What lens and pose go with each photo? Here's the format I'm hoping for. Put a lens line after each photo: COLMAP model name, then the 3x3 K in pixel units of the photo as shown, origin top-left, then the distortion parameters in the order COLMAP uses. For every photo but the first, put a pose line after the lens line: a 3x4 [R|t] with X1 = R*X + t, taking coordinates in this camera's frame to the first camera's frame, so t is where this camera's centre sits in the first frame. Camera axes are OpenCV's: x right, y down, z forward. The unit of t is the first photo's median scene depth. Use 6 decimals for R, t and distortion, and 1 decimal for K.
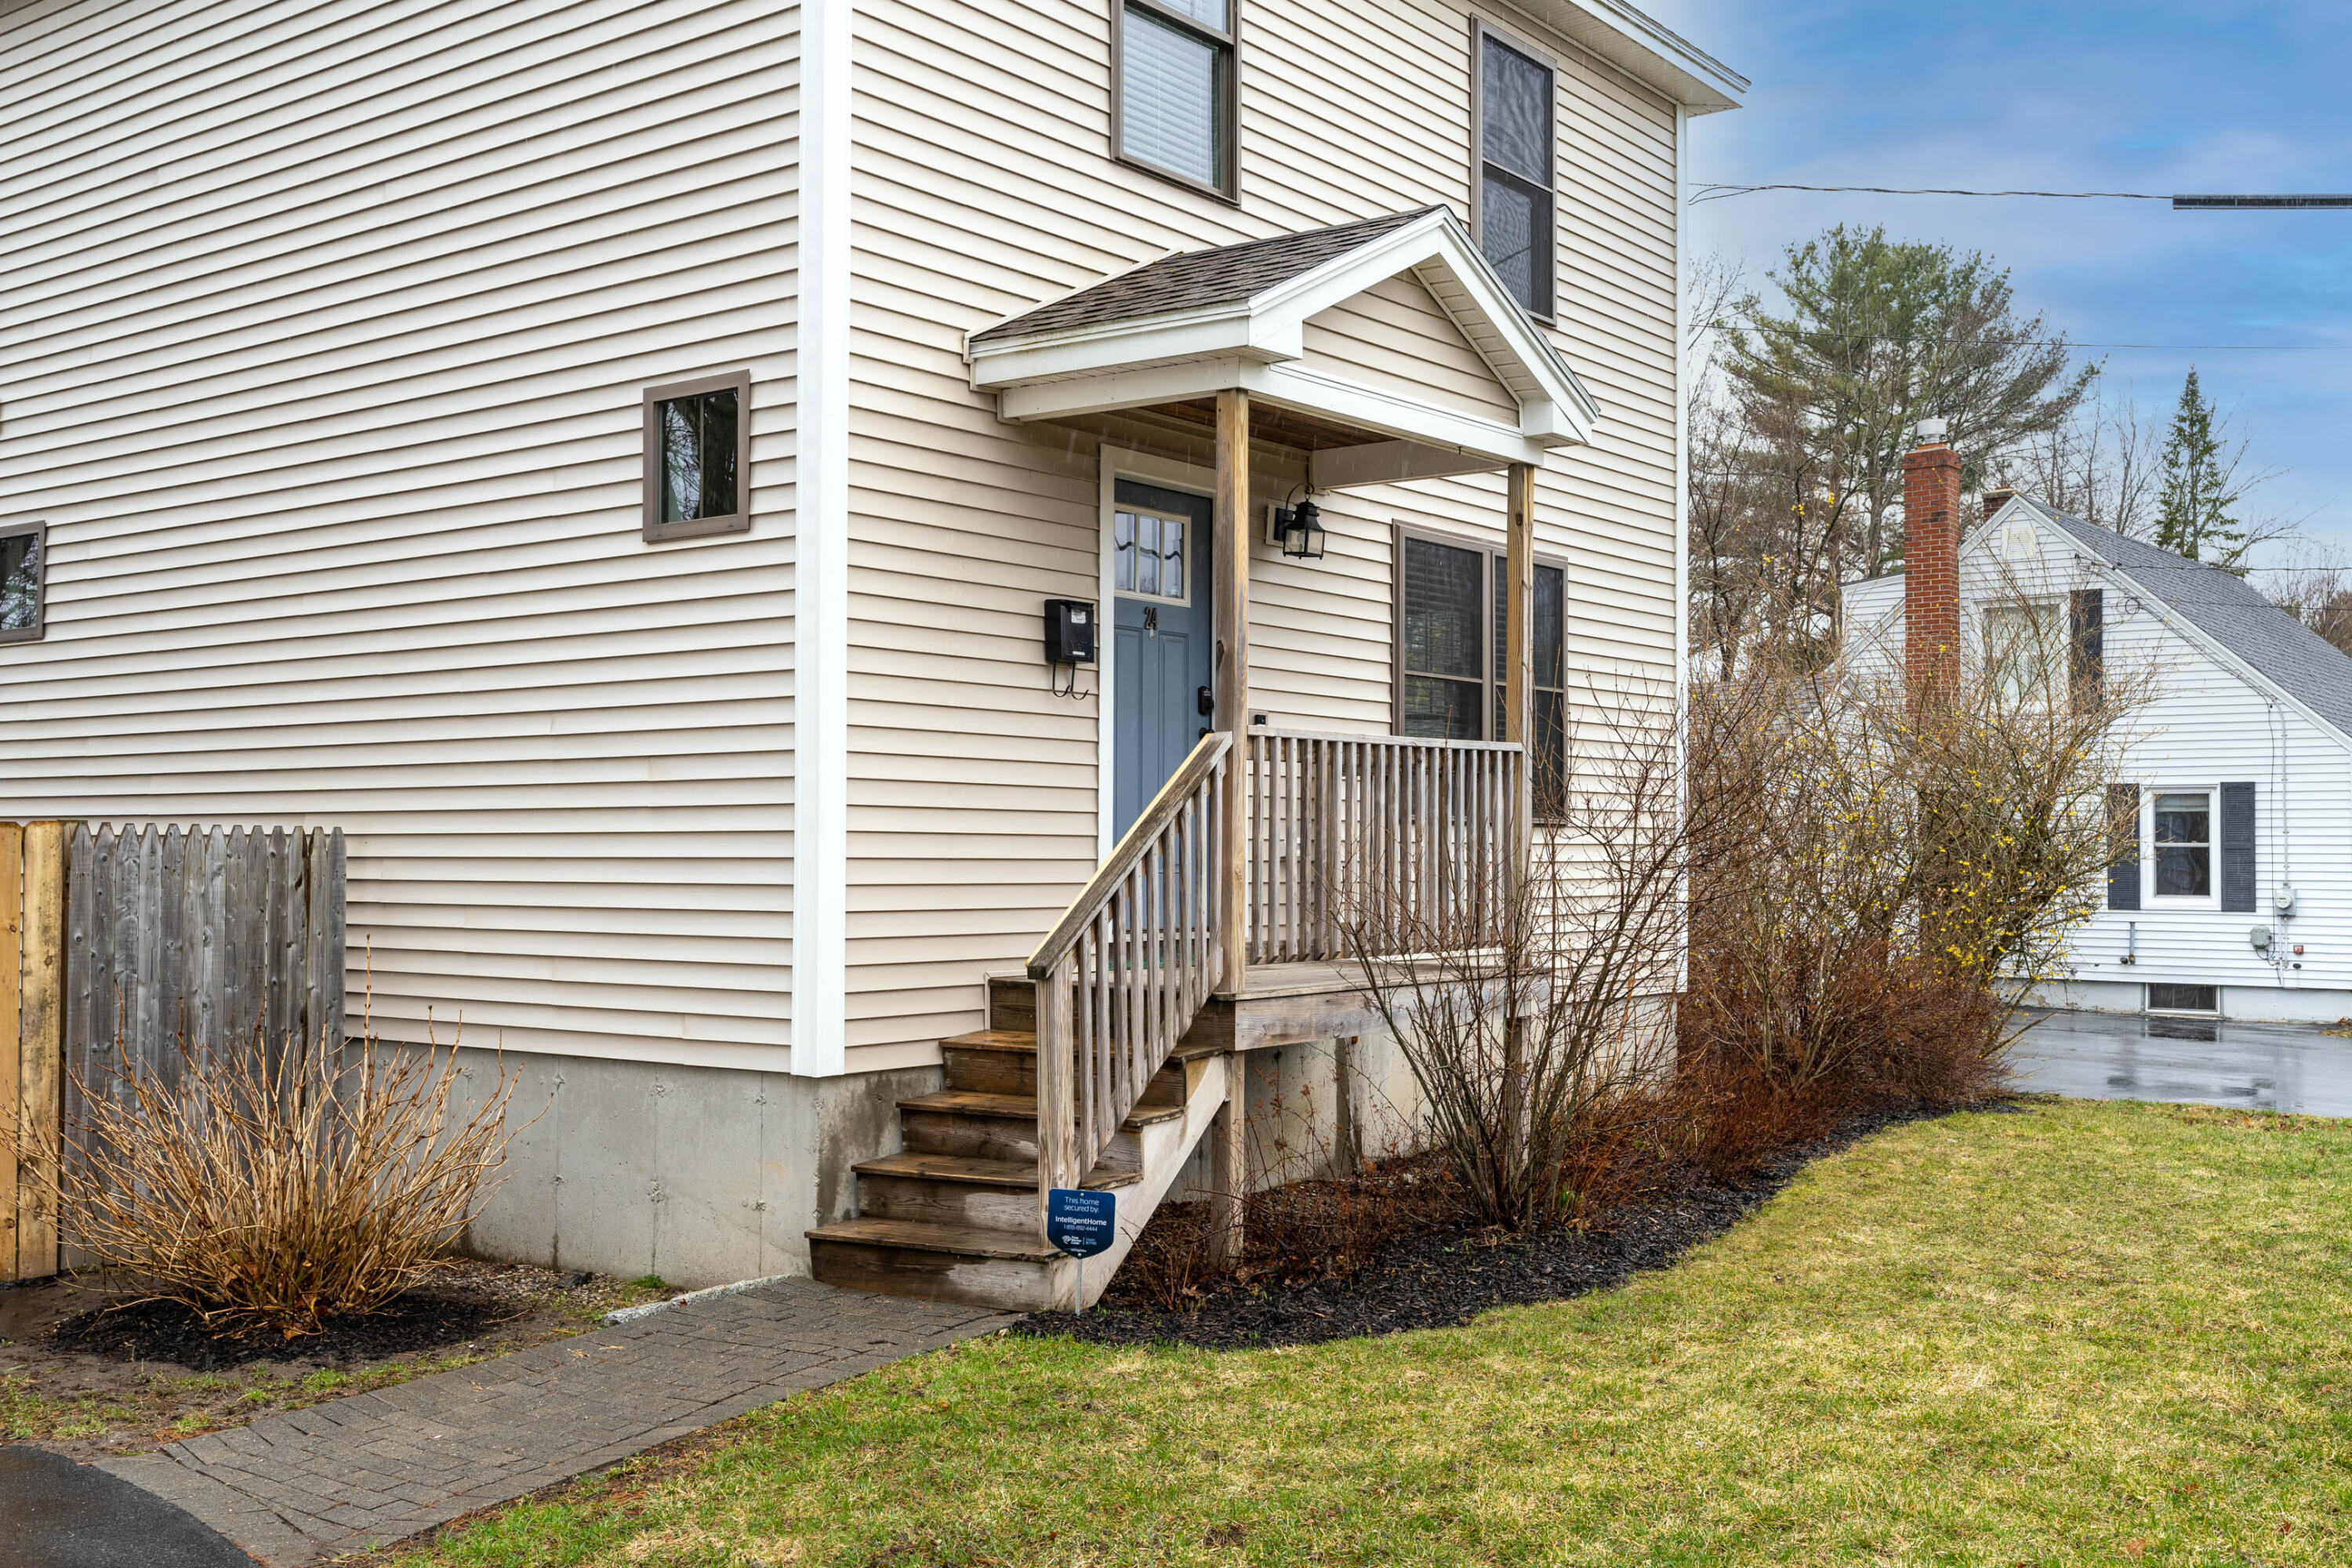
lens RADIAL K [[2340.9, 0, 1170.5], [0, 2340.9, 774.8], [0, 0, 1]] dist [0.027221, 0.000000]
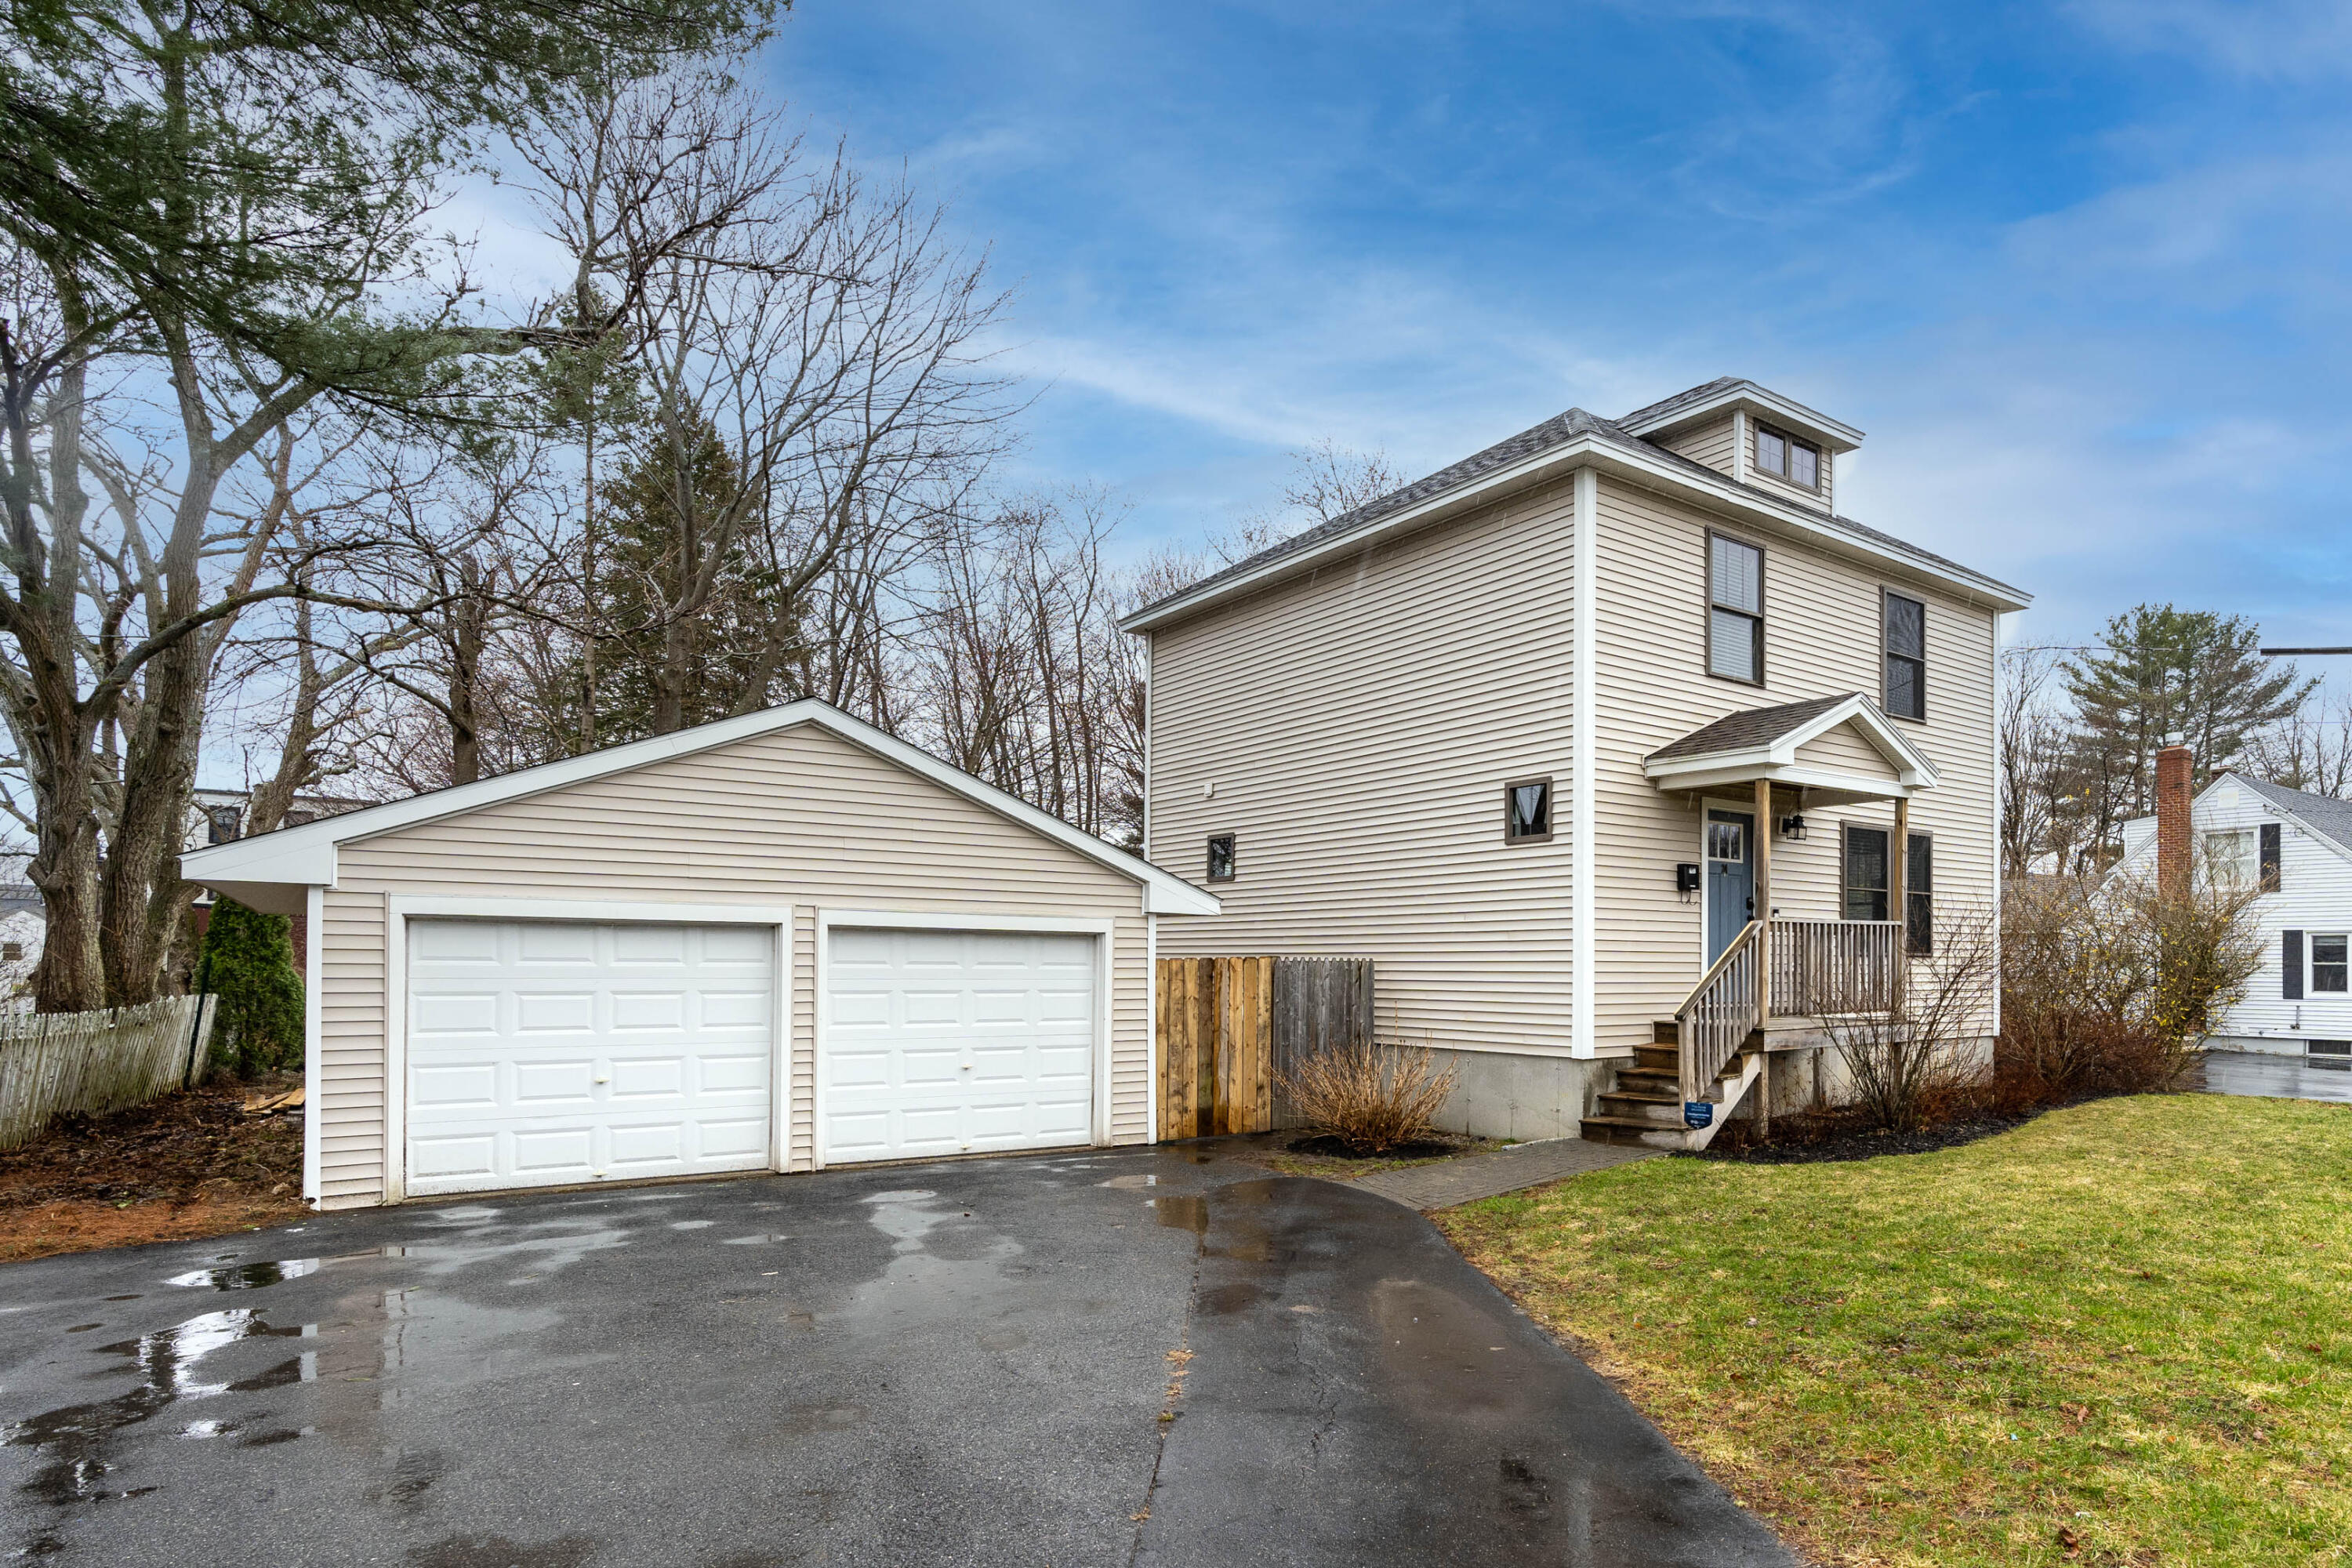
lens RADIAL K [[1265.8, 0, 1213.9], [0, 1265.8, 958.6], [0, 0, 1]] dist [-0.008324, 0.002873]
pose [[0.927448, -0.002346, -0.373945, -0.009645], [0.013081, 0.999572, 0.026170, -0.017669], [0.373723, -0.029163, 0.927082, -0.365749]]
